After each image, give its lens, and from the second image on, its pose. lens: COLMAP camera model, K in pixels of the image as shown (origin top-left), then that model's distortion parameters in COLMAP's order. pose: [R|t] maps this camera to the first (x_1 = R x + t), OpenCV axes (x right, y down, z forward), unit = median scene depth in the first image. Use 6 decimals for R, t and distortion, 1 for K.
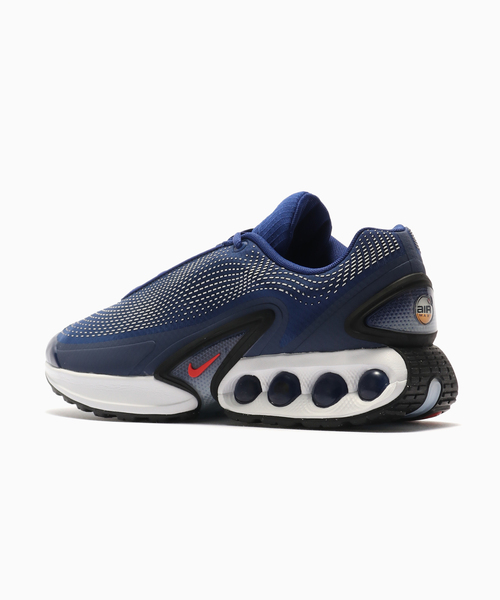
lens RADIAL K [[2622.6, 0, 250.0], [0, 2622.6, 300.0], [0, 0, 1]] dist [-0.153805, -0.281928]
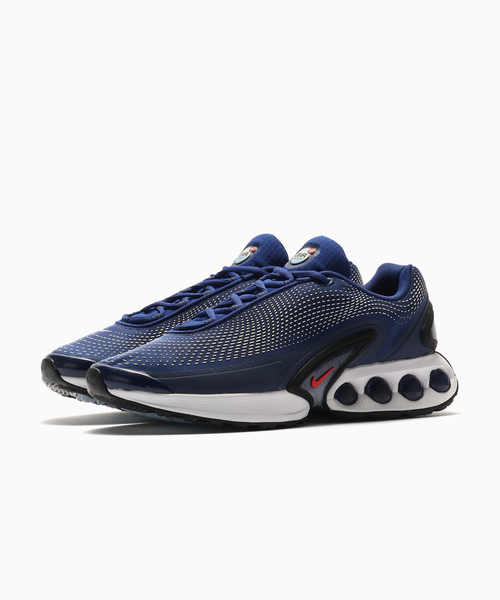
lens RADIAL K [[2622.6, 0, 250.0], [0, 2622.6, 300.0], [0, 0, 1]] dist [-0.153805, -0.281928]
pose [[0.372685, -0.019321, 0.927757, -1.203881], [0.053854, 0.998548, -0.000838, -0.012782], [-0.926394, 0.050276, 0.373184, 0.574958]]
